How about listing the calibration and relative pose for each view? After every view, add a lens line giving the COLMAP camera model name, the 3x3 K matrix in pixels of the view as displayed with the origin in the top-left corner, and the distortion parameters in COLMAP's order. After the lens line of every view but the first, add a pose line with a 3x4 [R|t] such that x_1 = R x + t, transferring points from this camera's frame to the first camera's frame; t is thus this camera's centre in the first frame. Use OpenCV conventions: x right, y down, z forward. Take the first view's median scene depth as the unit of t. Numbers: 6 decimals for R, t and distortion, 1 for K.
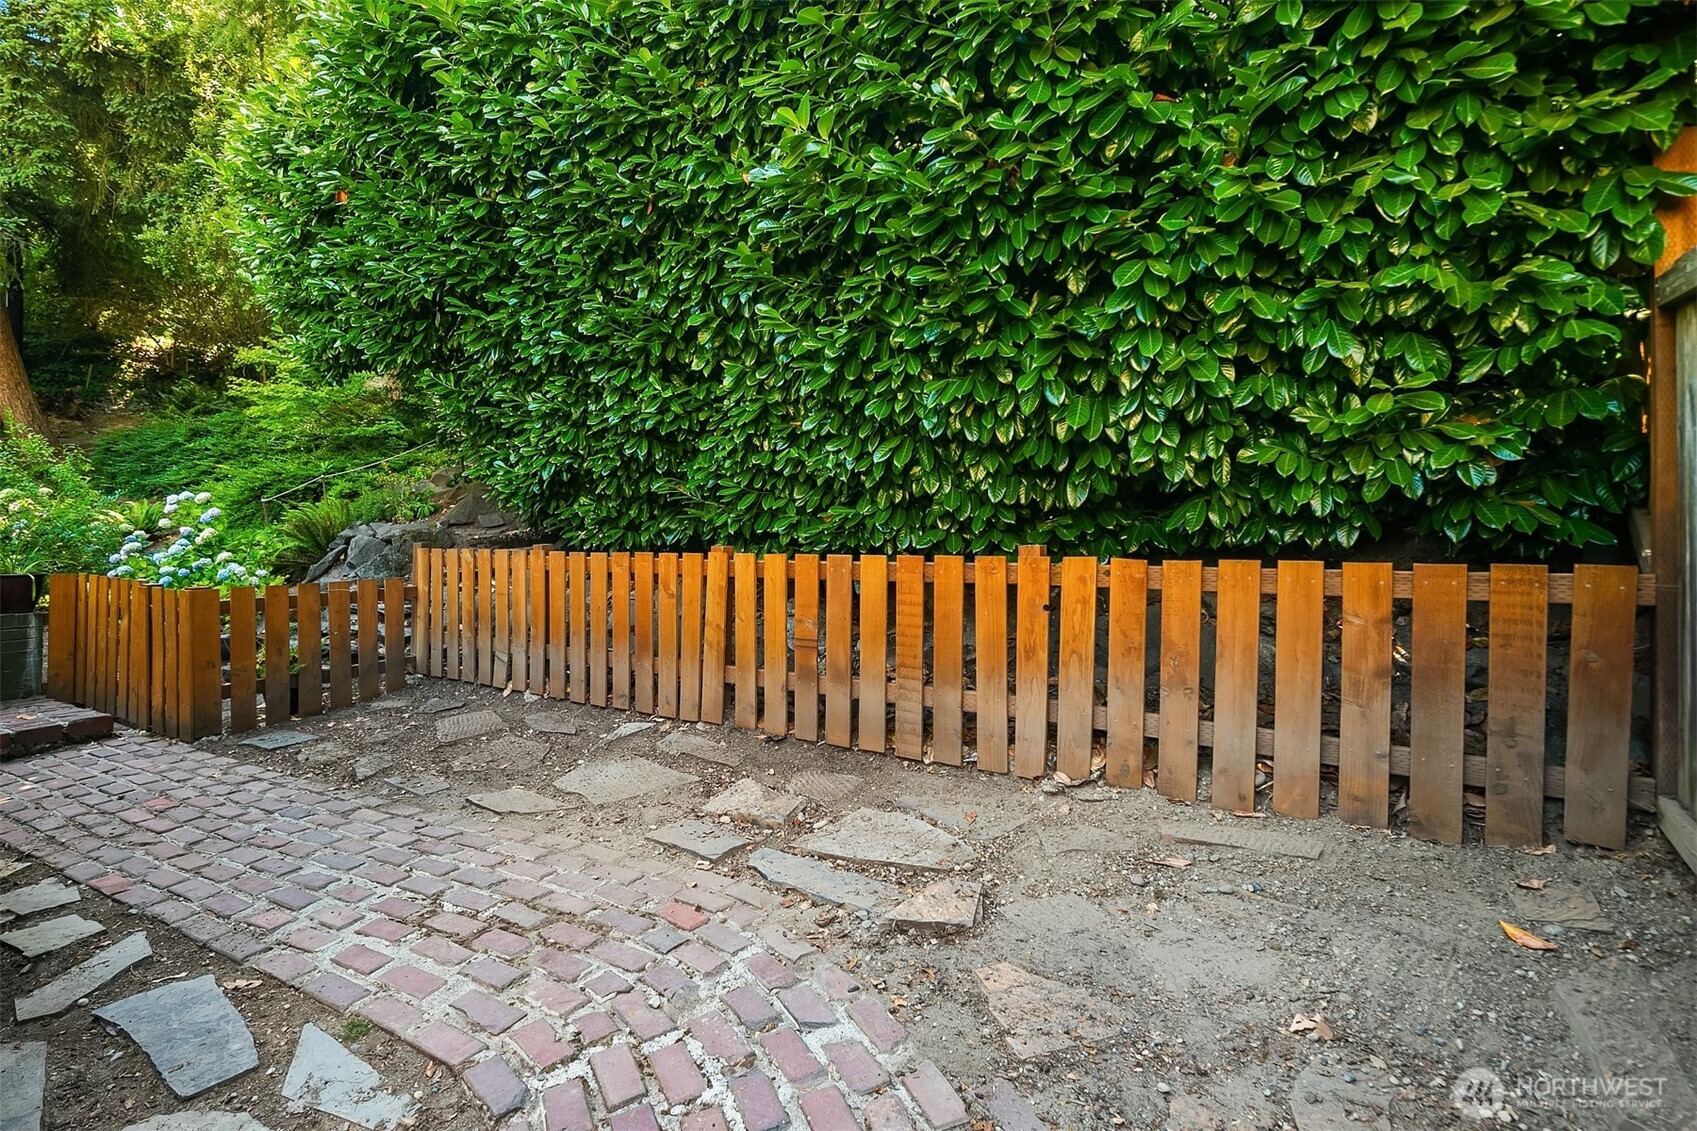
lens RADIAL K [[825.7, 0, 850.4], [0, 825.7, 558.0], [0, 0, 1]] dist [0.000844, -0.000064]
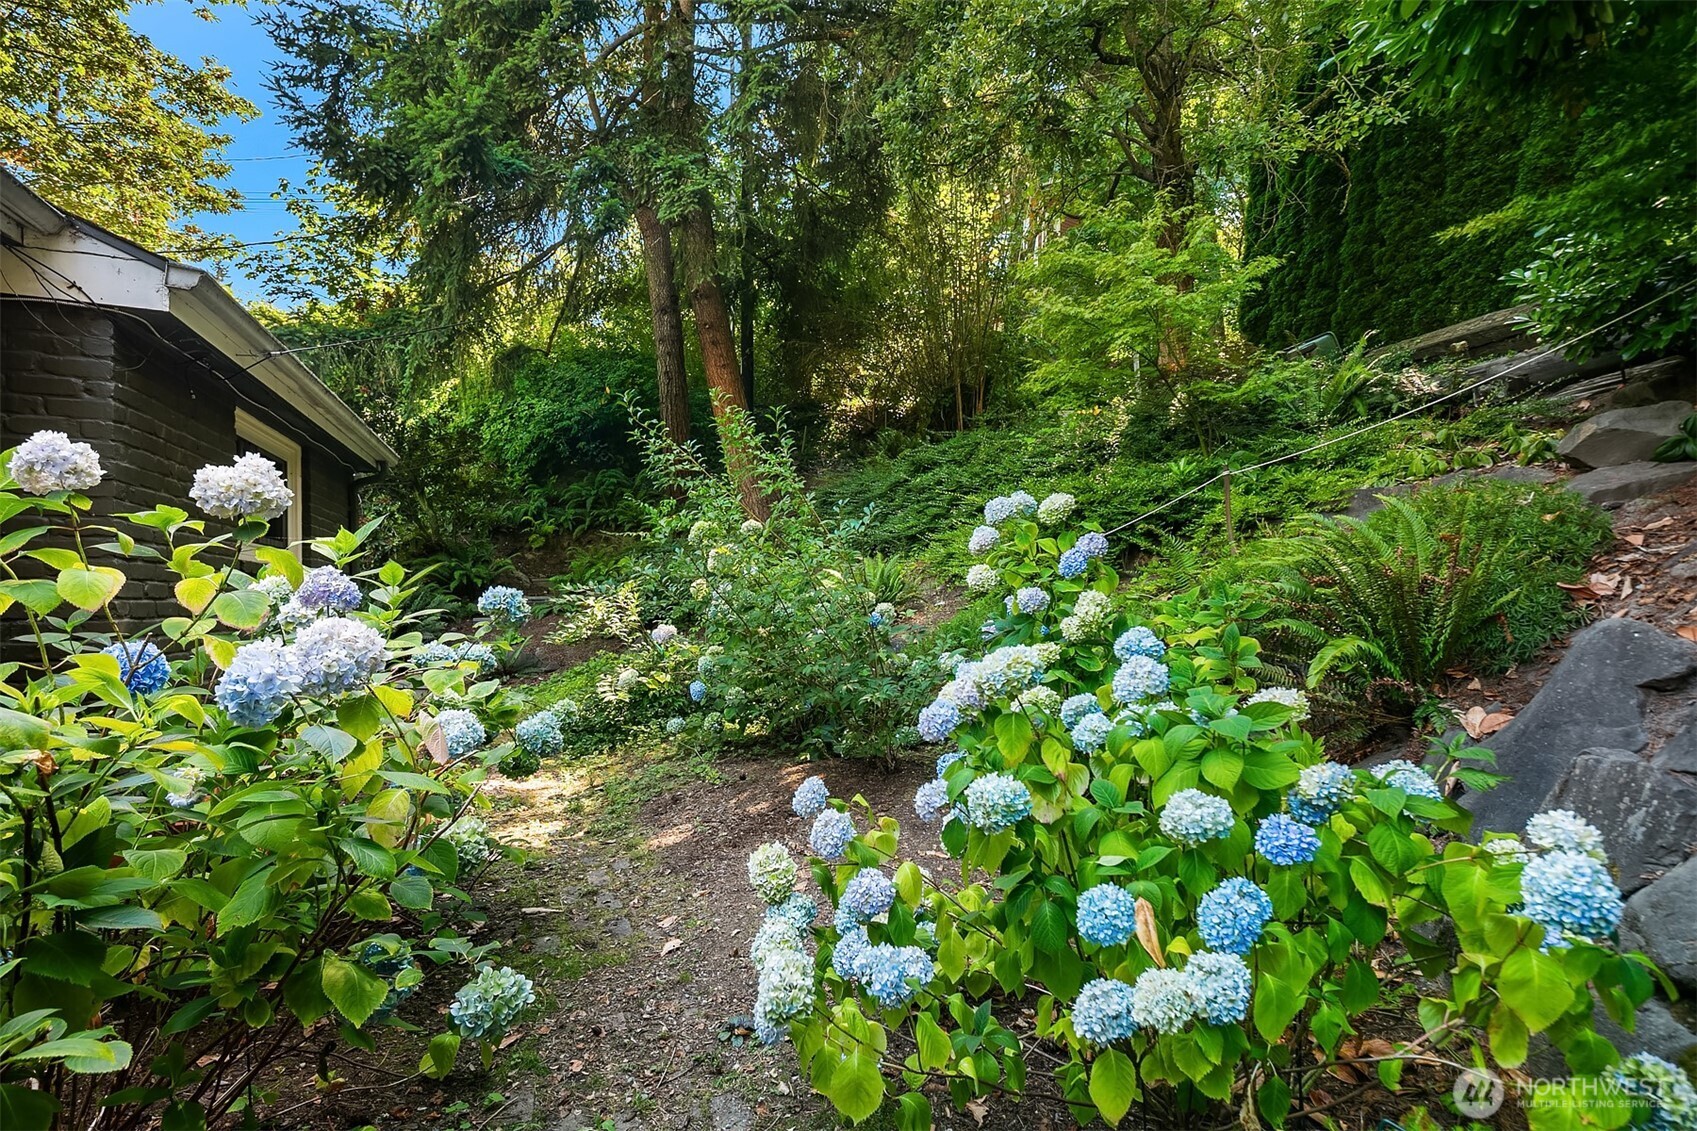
lens RADIAL K [[825.7, 0, 850.4], [0, 825.7, 558.0], [0, 0, 1]] dist [0.000844, -0.000064]
pose [[0.779003, -0.047474, -0.625220, -0.425517], [-0.012991, 0.995694, -0.091791, -0.011448], [0.626886, 0.079628, 0.775032, 0.451459]]
